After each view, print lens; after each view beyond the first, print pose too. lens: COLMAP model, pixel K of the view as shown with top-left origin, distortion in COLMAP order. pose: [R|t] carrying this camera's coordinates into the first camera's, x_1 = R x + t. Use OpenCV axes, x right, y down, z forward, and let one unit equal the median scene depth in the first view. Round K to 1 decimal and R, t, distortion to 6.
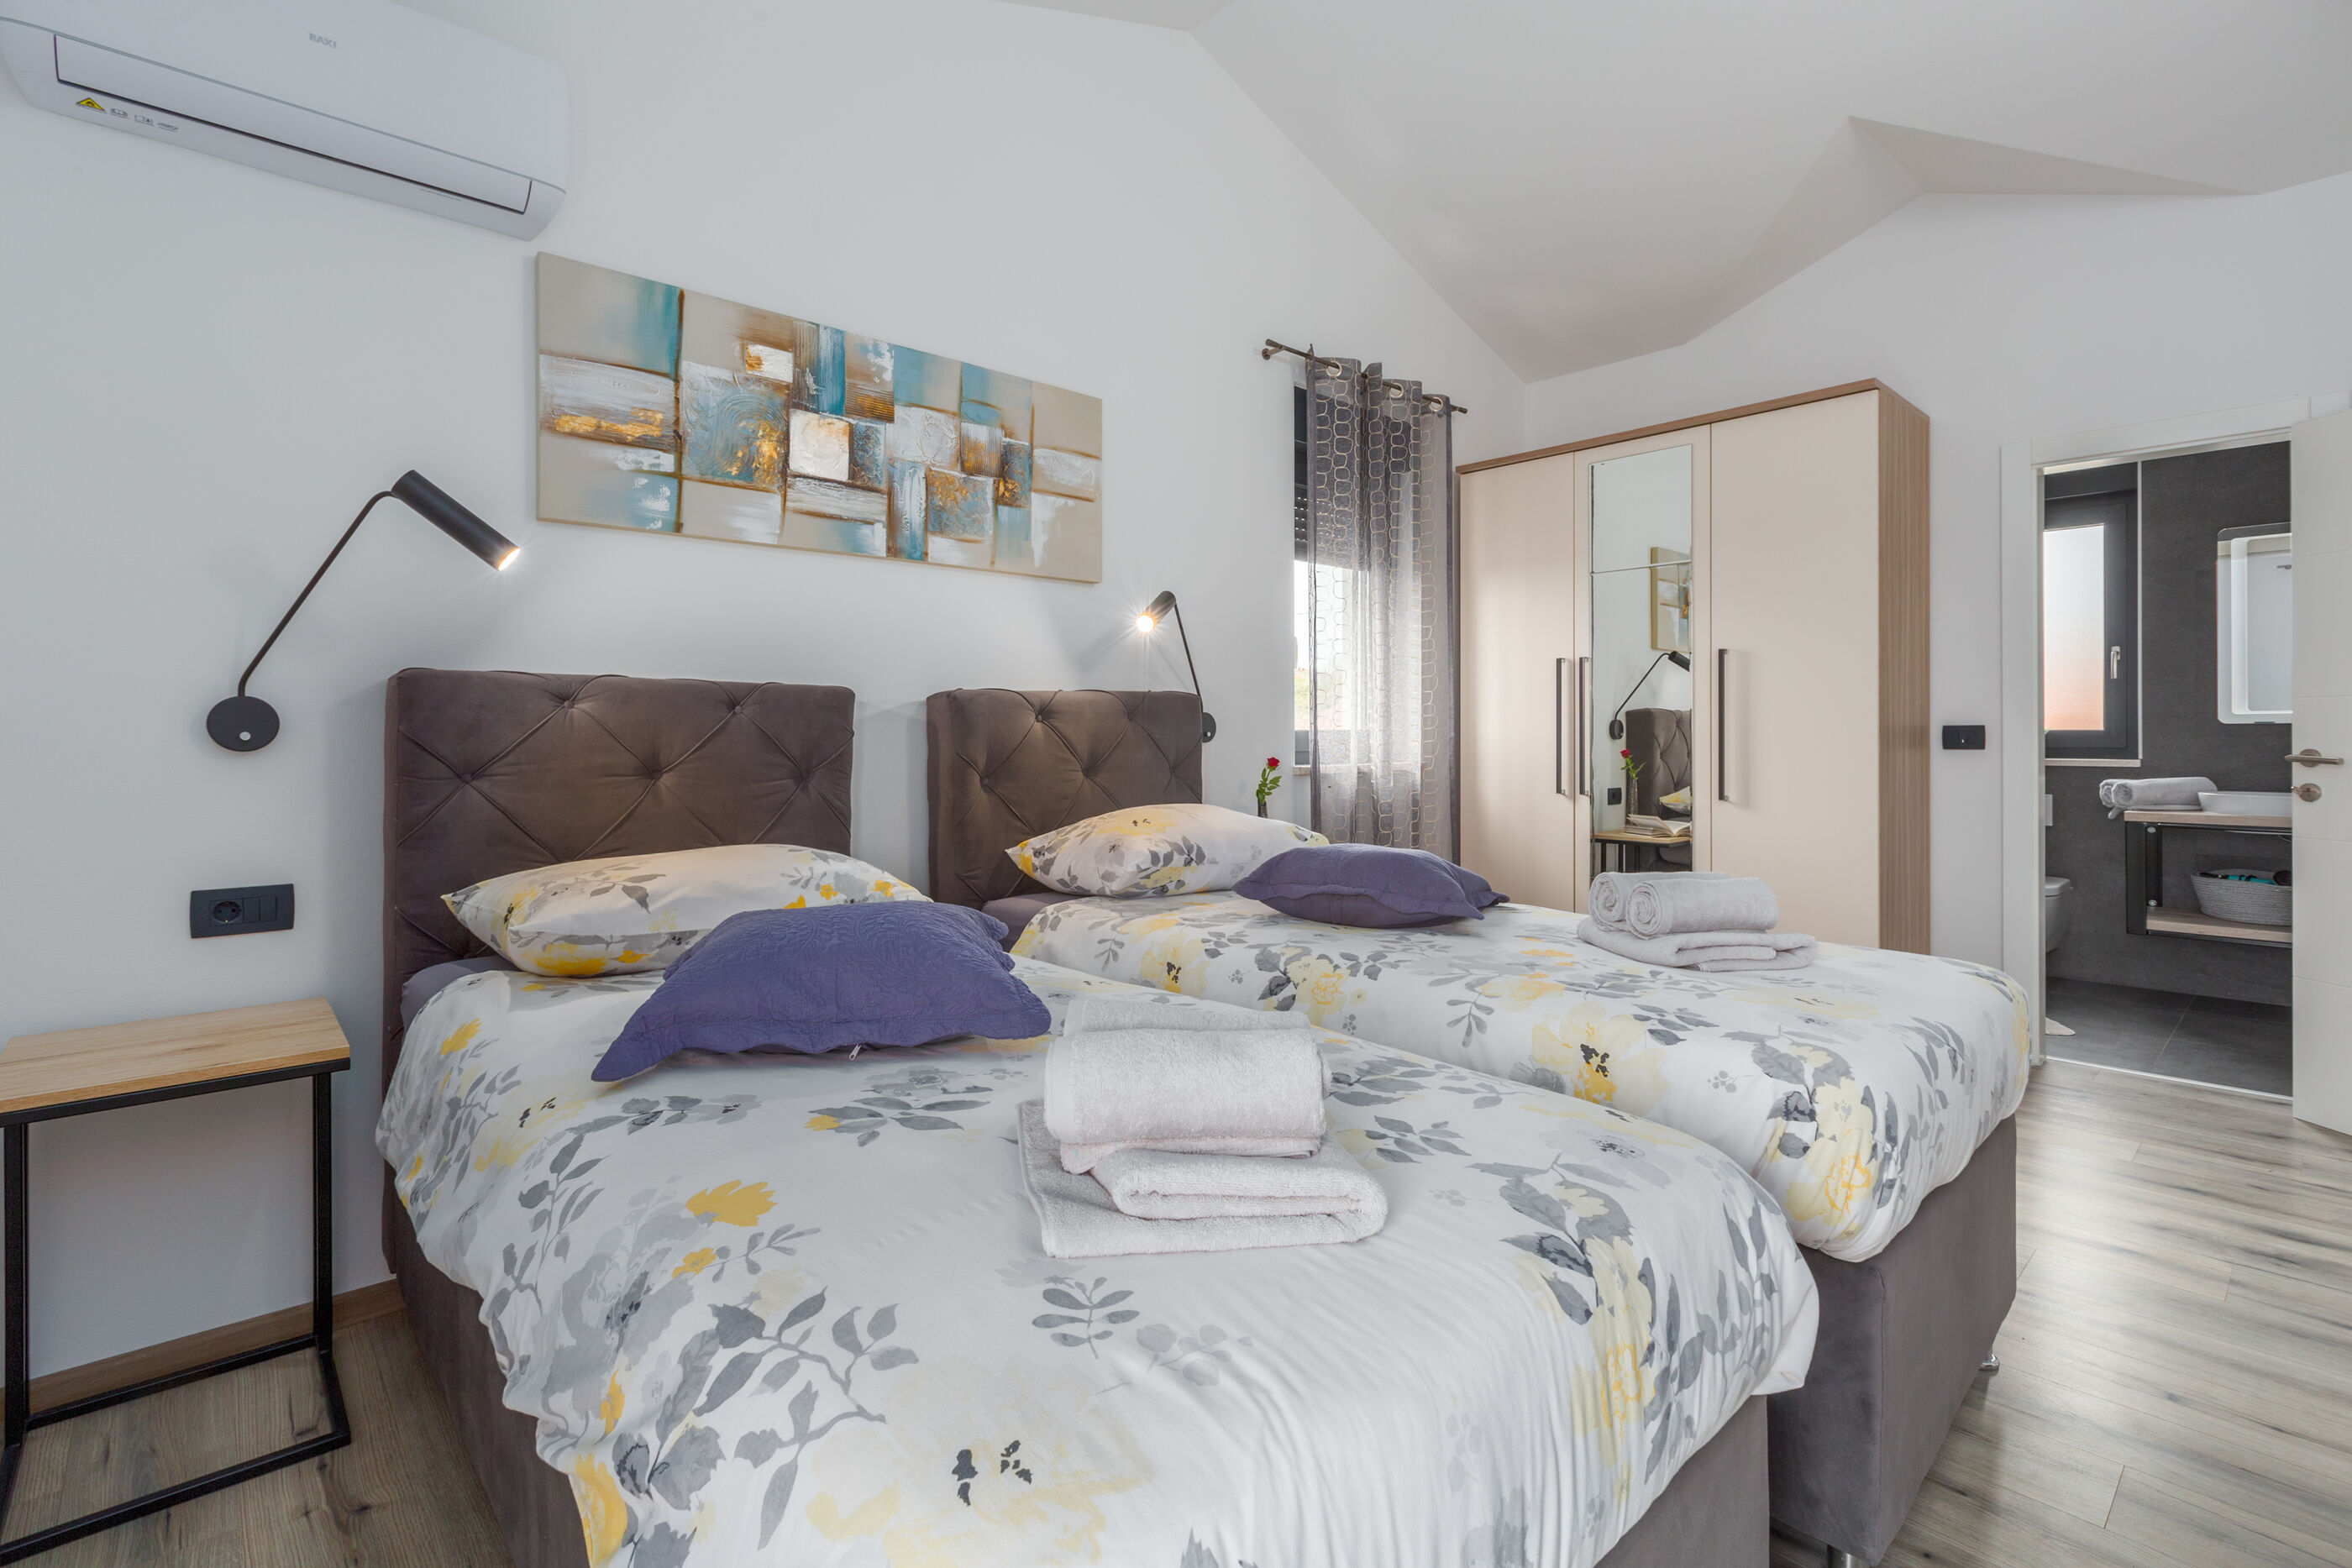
lens RADIAL K [[1086.3, 0, 1190.9], [0, 1086.3, 727.2], [0, 0, 1]] dist [0.000272, 0.000372]
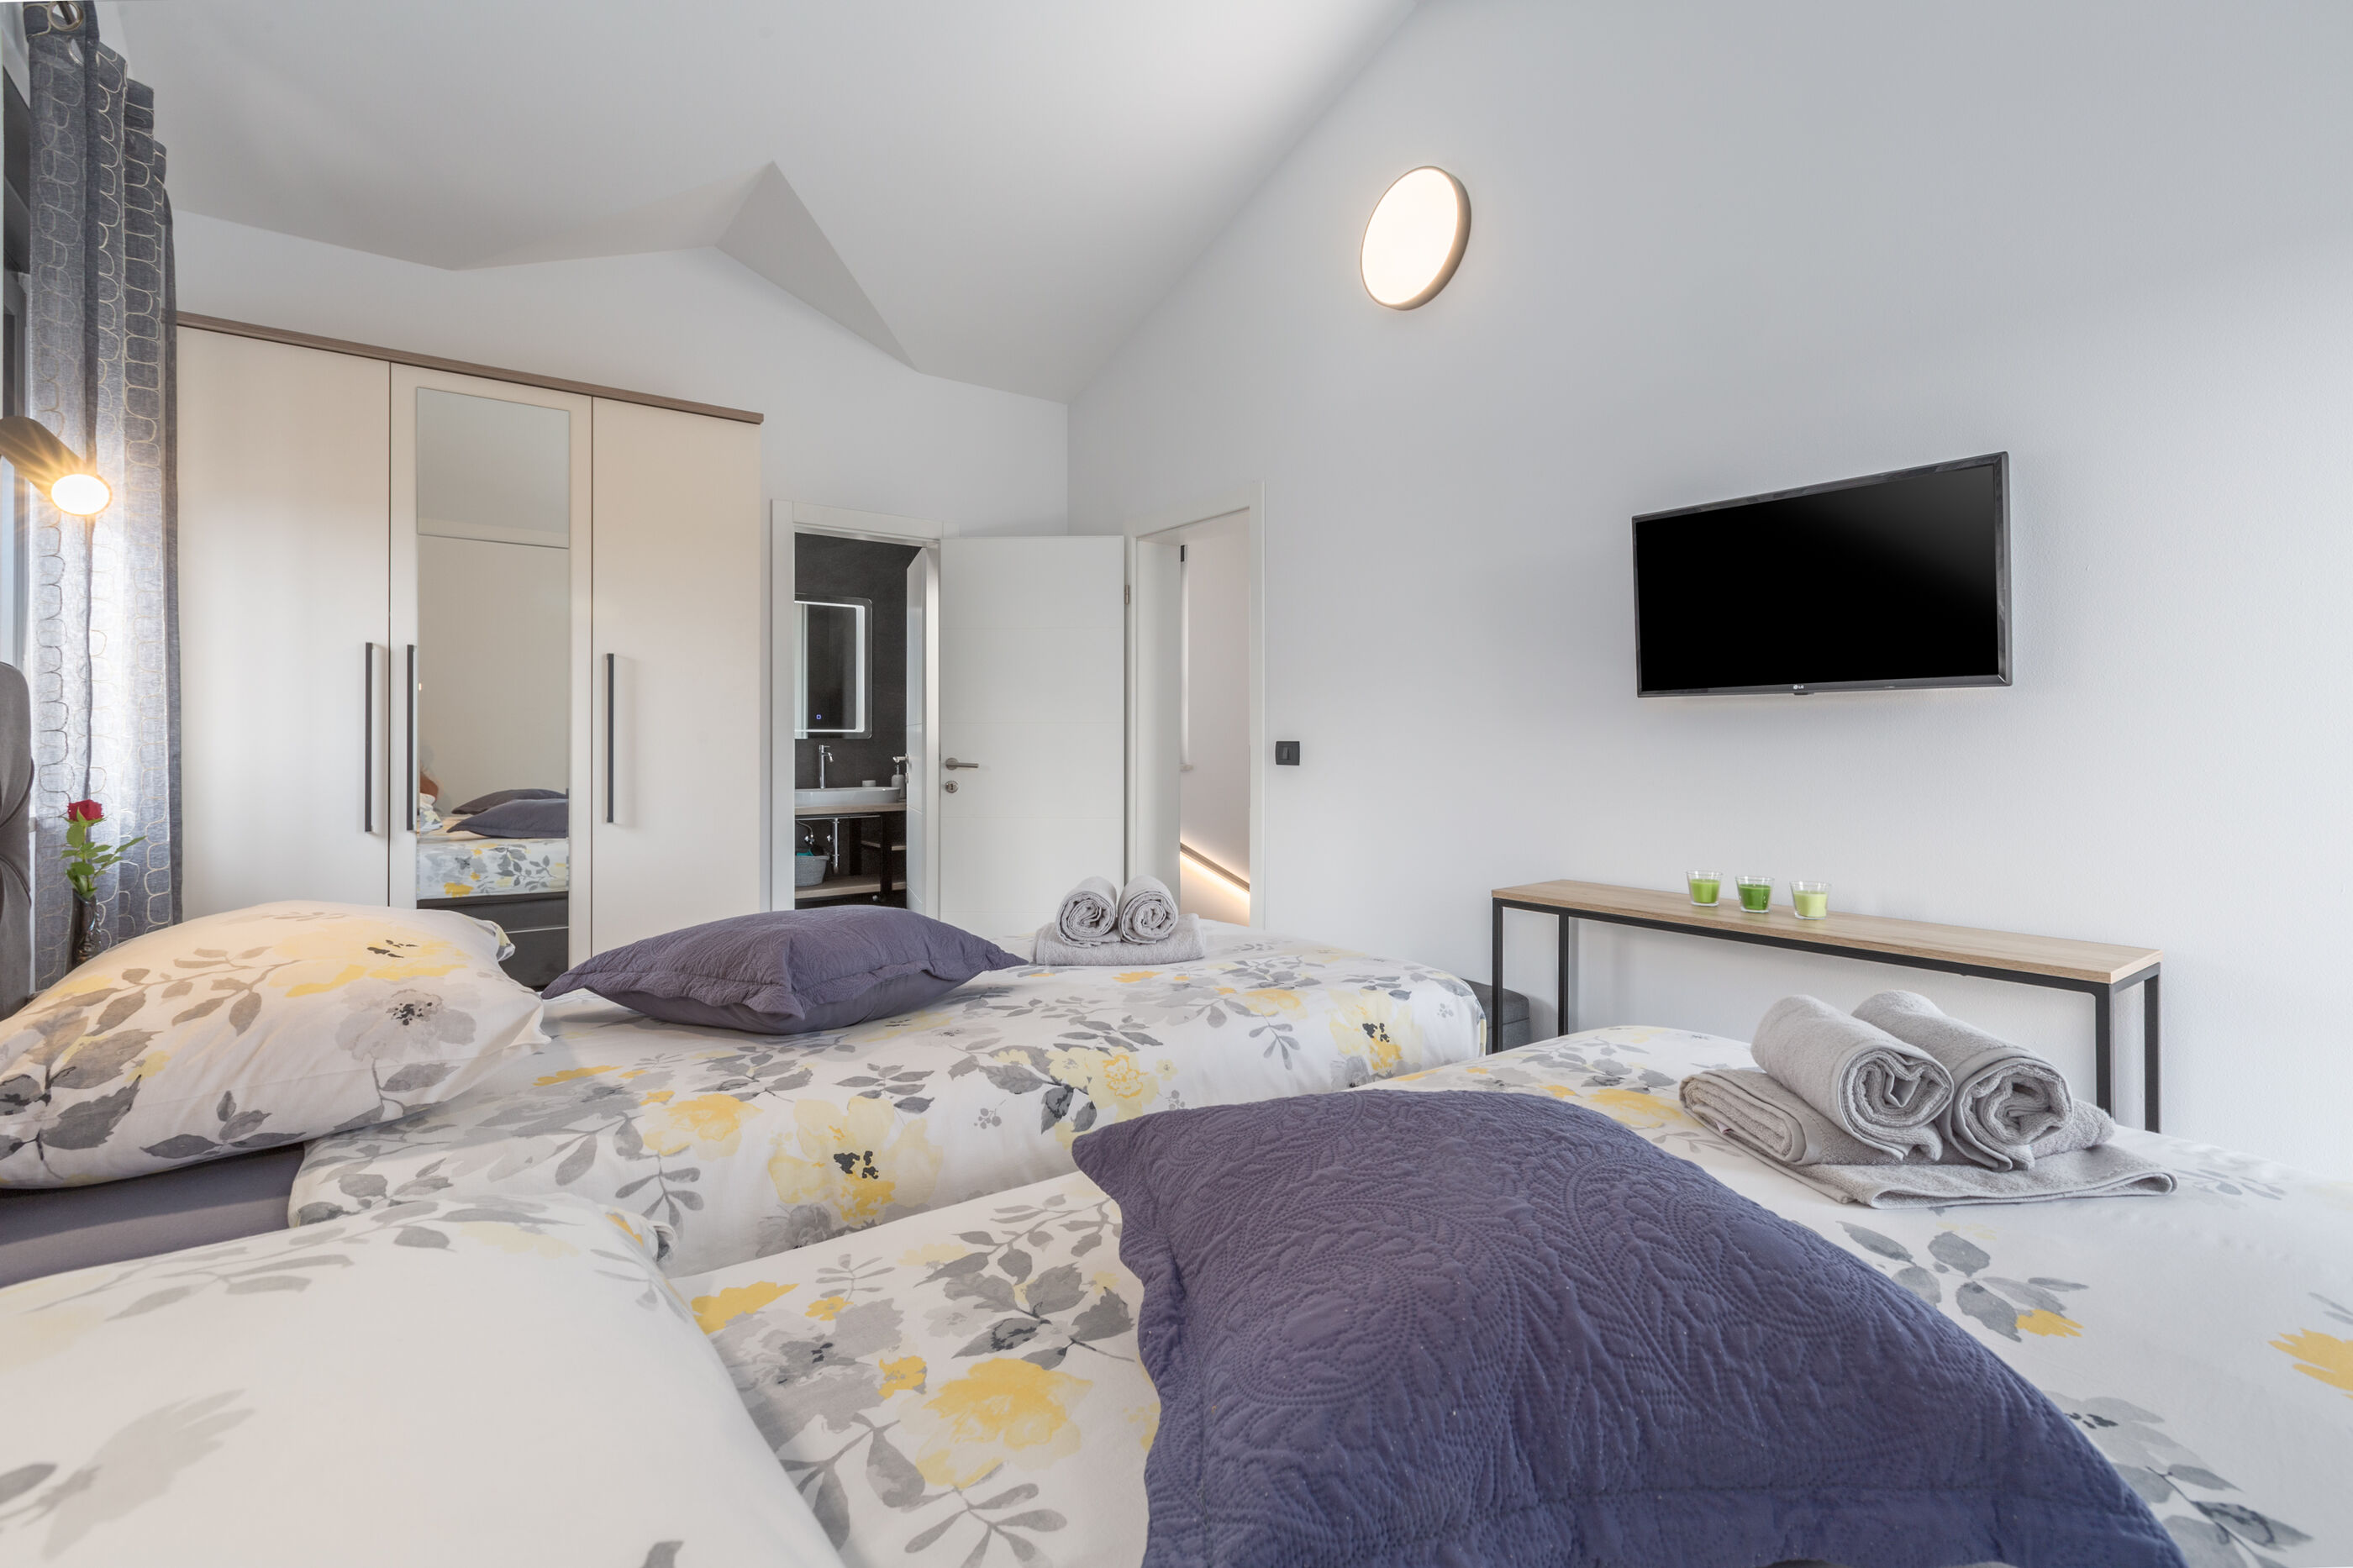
lens RADIAL K [[1070.3, 0, 1164.6], [0, 1070.3, 737.4], [0, 0, 1]] dist [-0.003378, 0.000010]
pose [[0.126167, 0.006166, 0.991990, -0.615647], [-0.006900, 0.999962, -0.005338, -0.002311], [-0.991985, -0.006171, 0.126205, 0.833233]]
